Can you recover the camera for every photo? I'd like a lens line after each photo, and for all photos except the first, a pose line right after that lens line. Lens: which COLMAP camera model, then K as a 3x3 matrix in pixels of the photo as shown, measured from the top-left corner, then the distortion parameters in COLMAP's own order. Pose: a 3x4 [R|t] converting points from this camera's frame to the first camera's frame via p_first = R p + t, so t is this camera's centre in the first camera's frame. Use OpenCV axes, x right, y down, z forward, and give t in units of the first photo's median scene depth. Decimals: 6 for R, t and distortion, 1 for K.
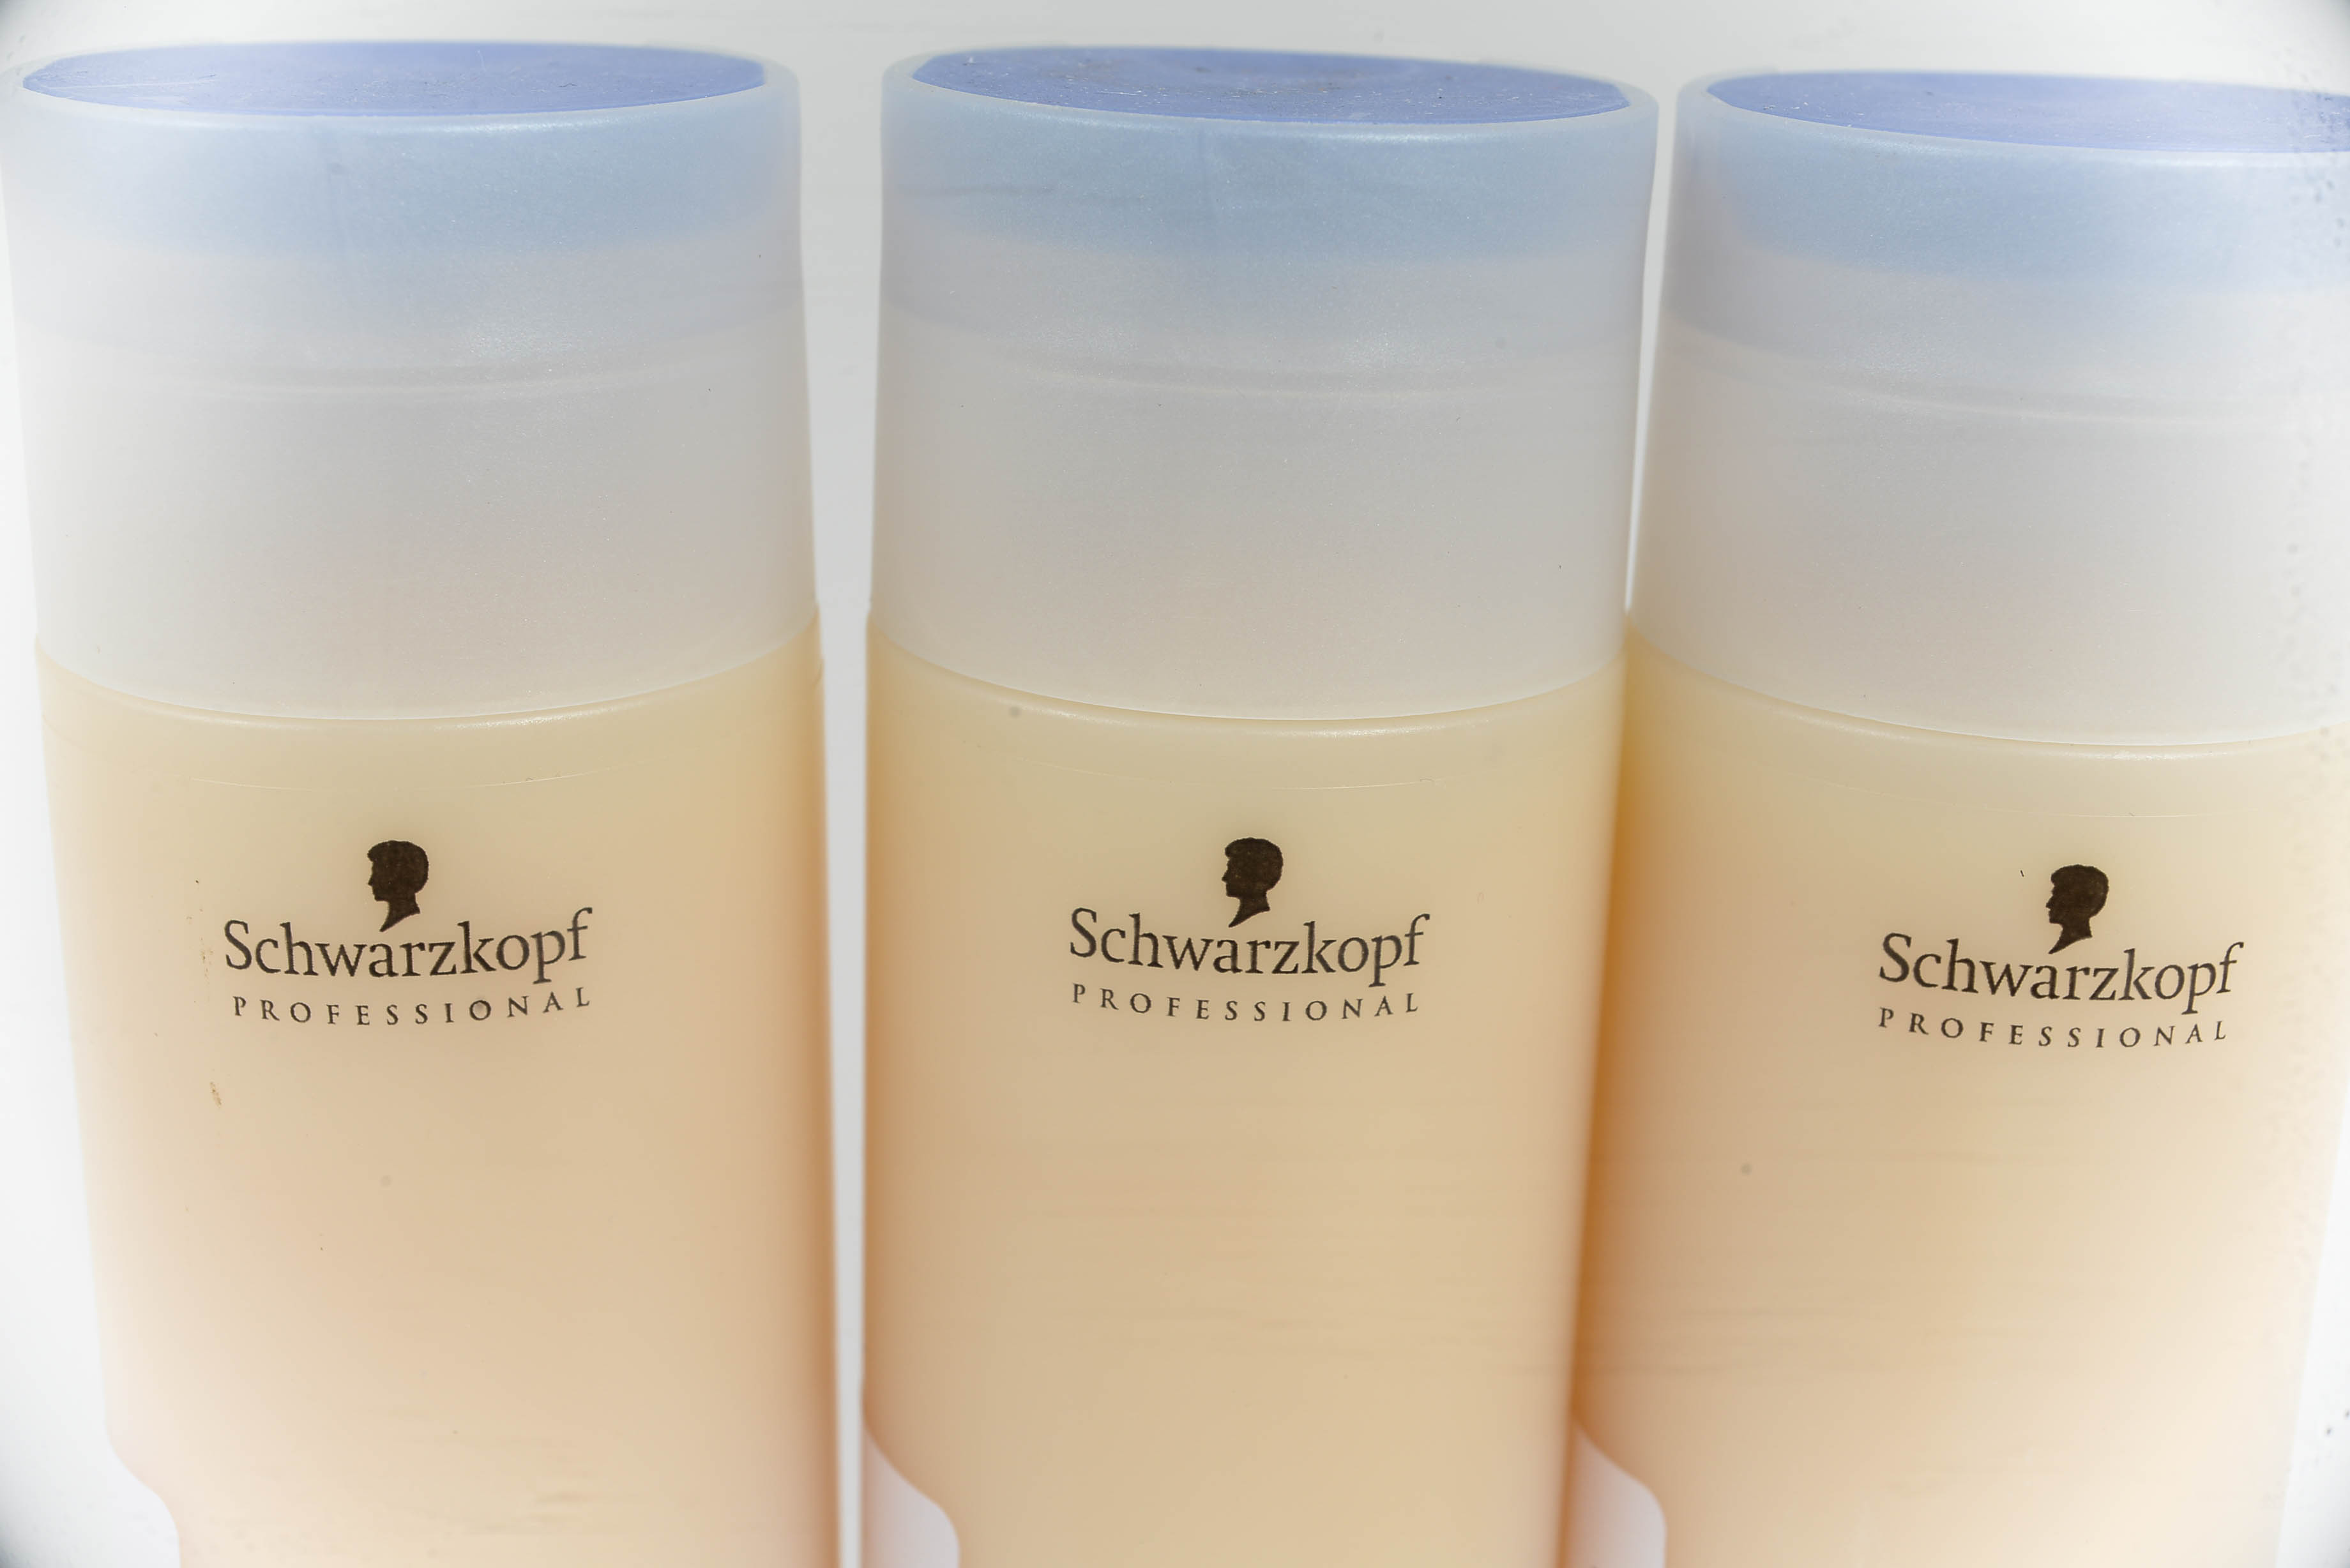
lens RADIAL K [[3317.2, 0, 1175.0], [0, 3317.2, 784.0], [0, 0, 1]] dist [0.003426, 0.036053]
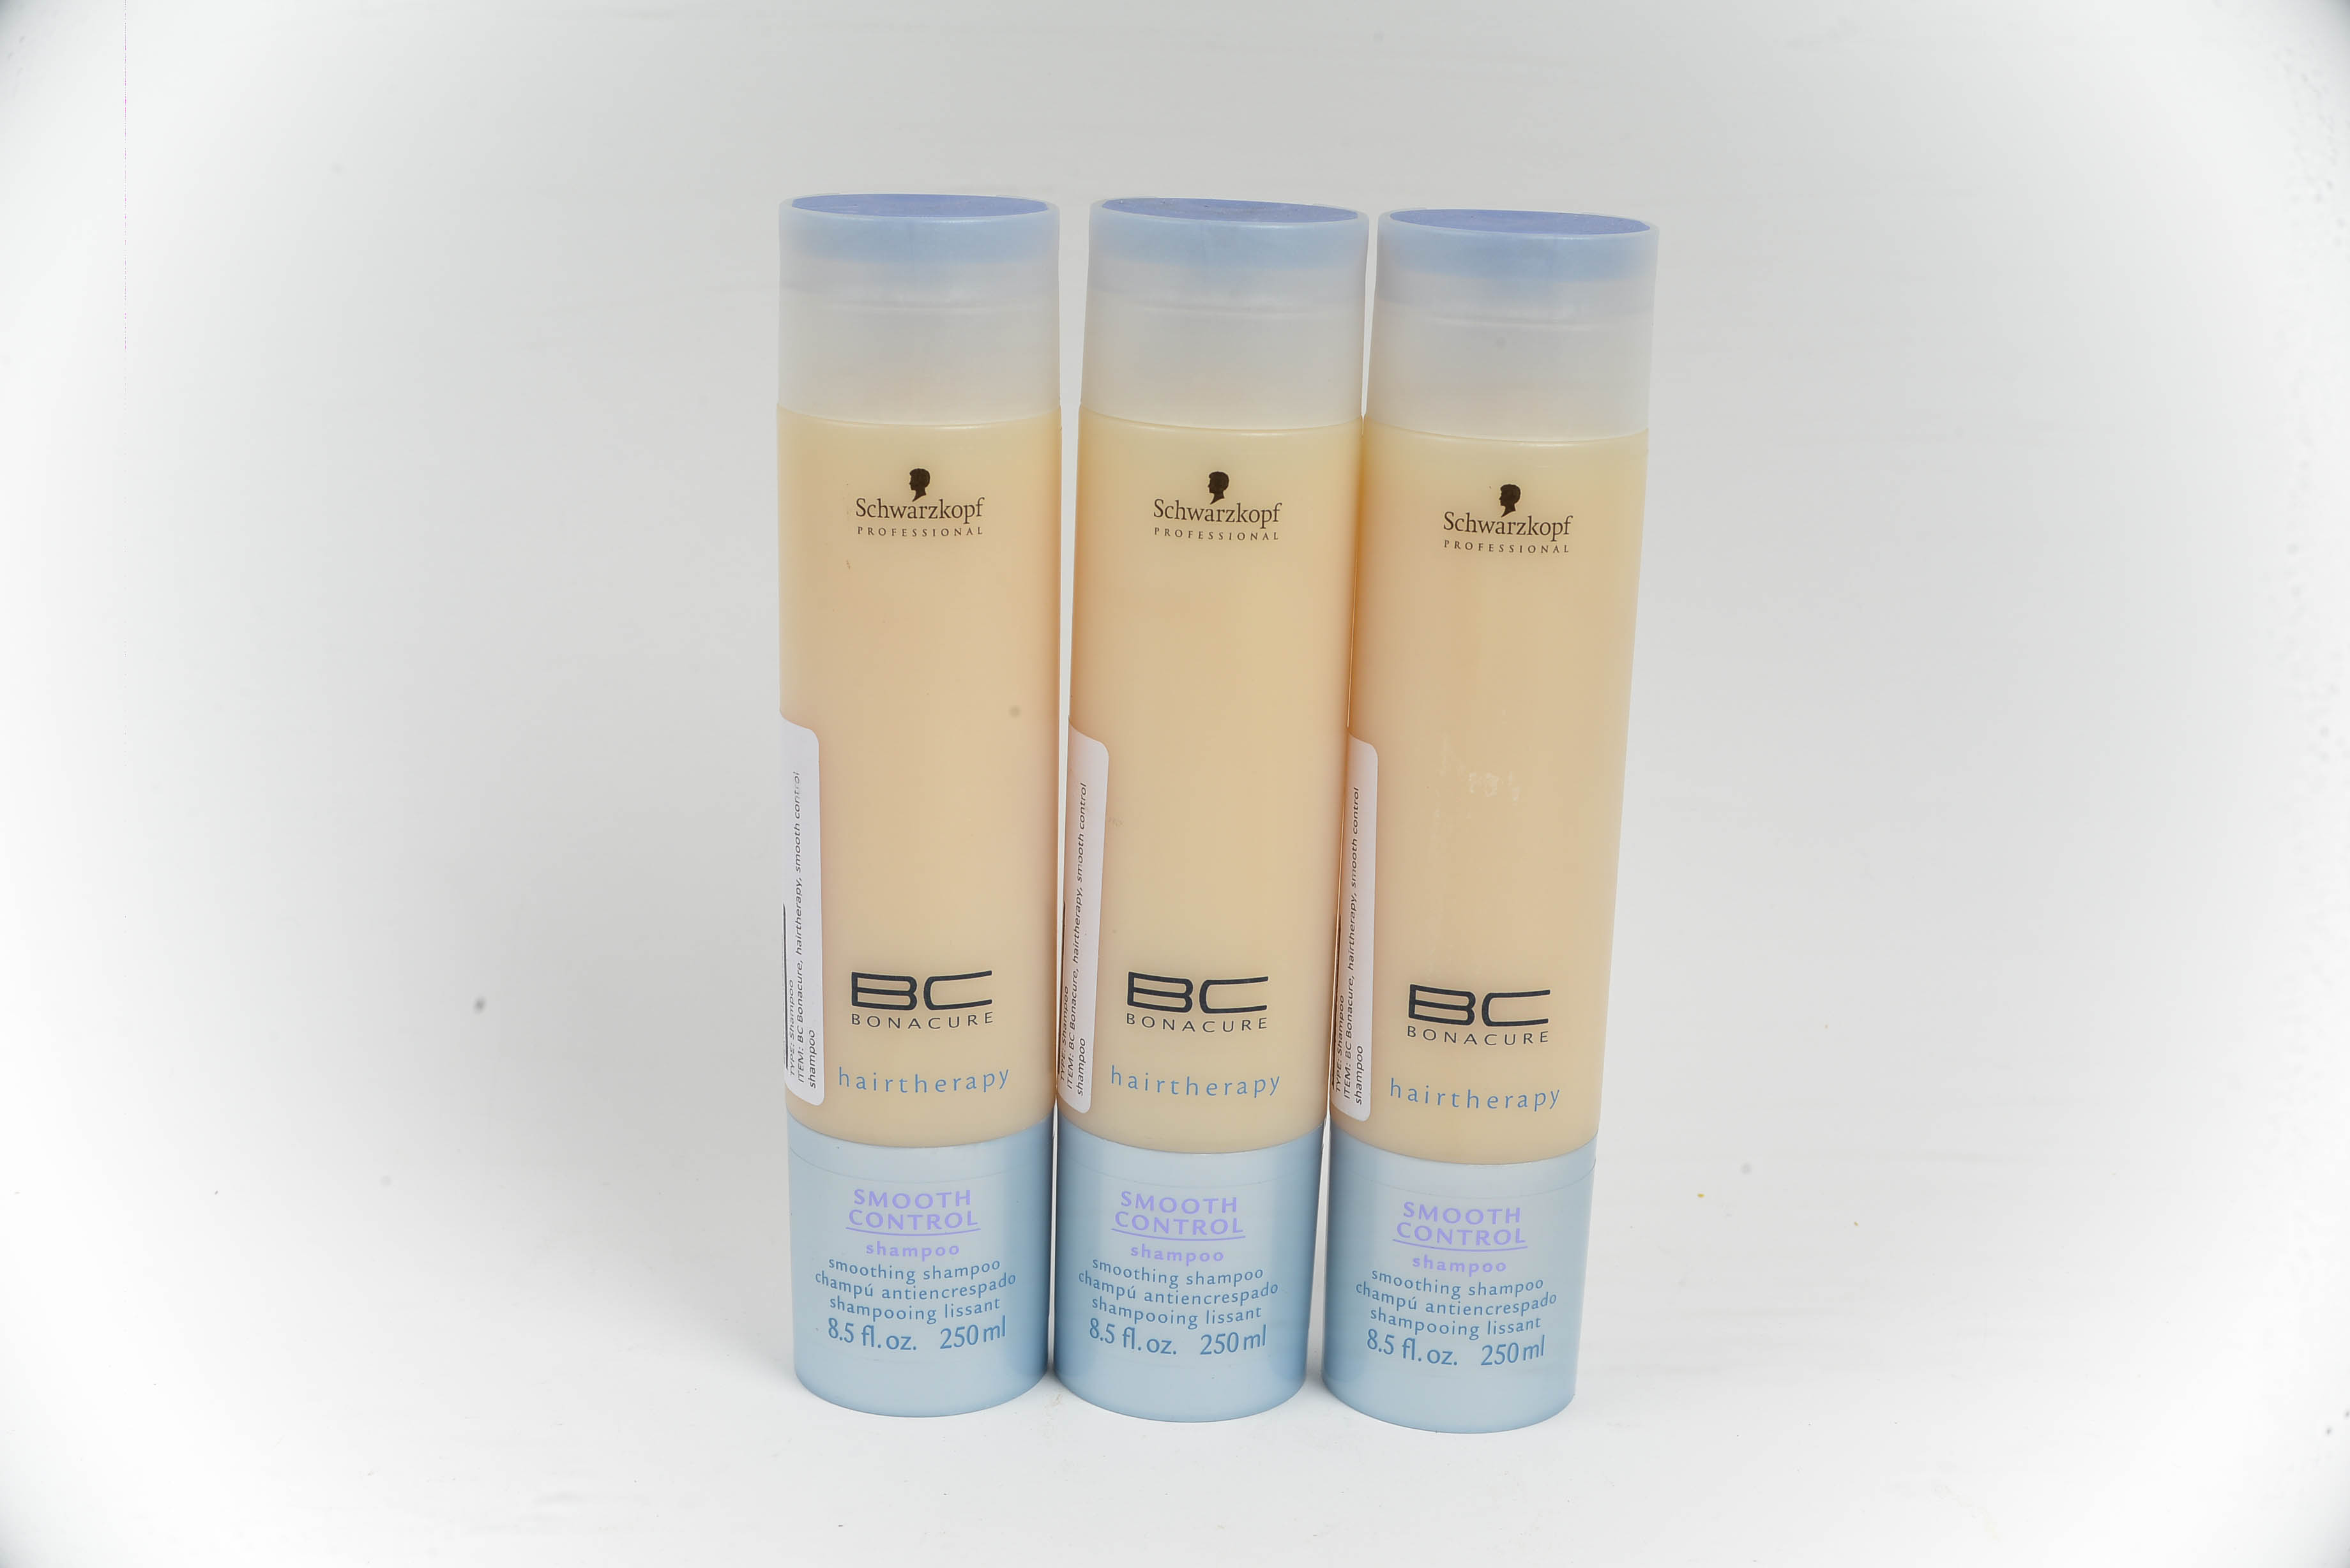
lens RADIAL K [[3317.2, 0, 1175.0], [0, 3317.2, 784.0], [0, 0, 1]] dist [0.003426, 0.036053]
pose [[0.999746, 0.010233, -0.020101, 0.045337], [-0.011168, 0.998834, -0.046961, 0.411588], [0.019597, 0.047173, 0.998694, -1.802511]]
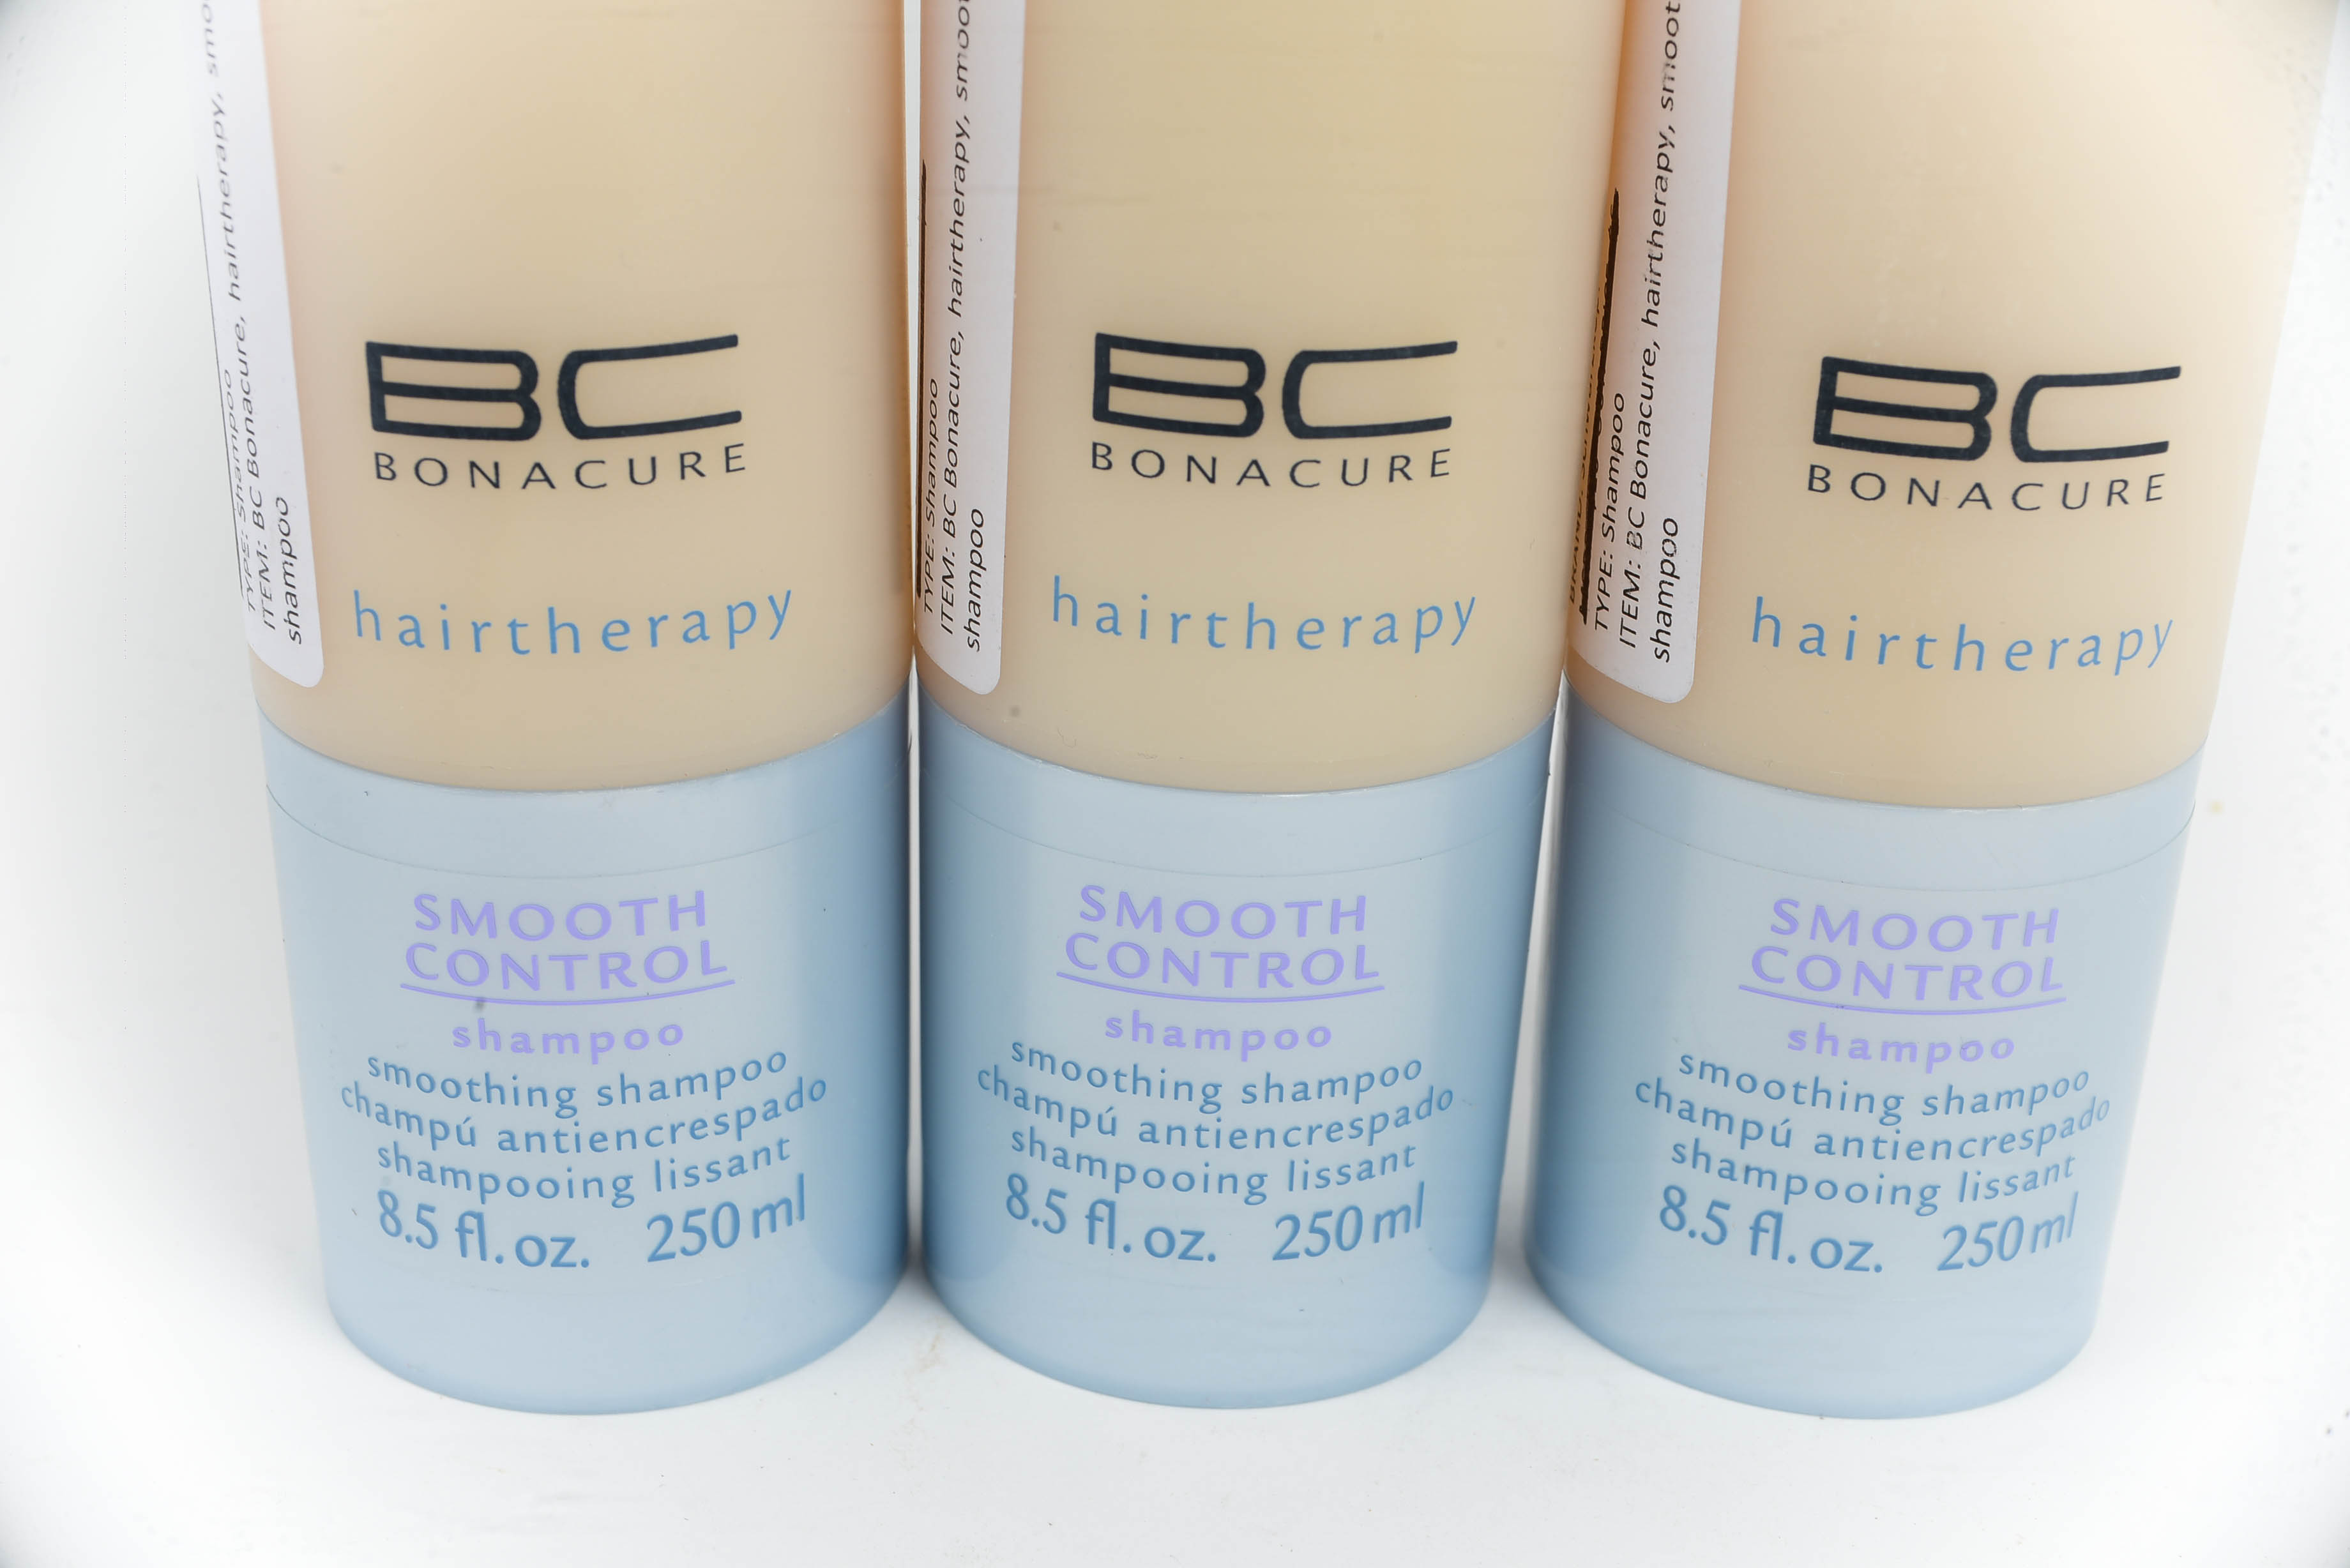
lens RADIAL K [[3317.2, 0, 1175.0], [0, 3317.2, 784.0], [0, 0, 1]] dist [0.003426, 0.036053]
pose [[0.999714, -0.004038, 0.023556, -0.053248], [0.001408, 0.993861, 0.110625, 0.467794], [-0.023859, -0.110561, 0.993583, -0.000321]]
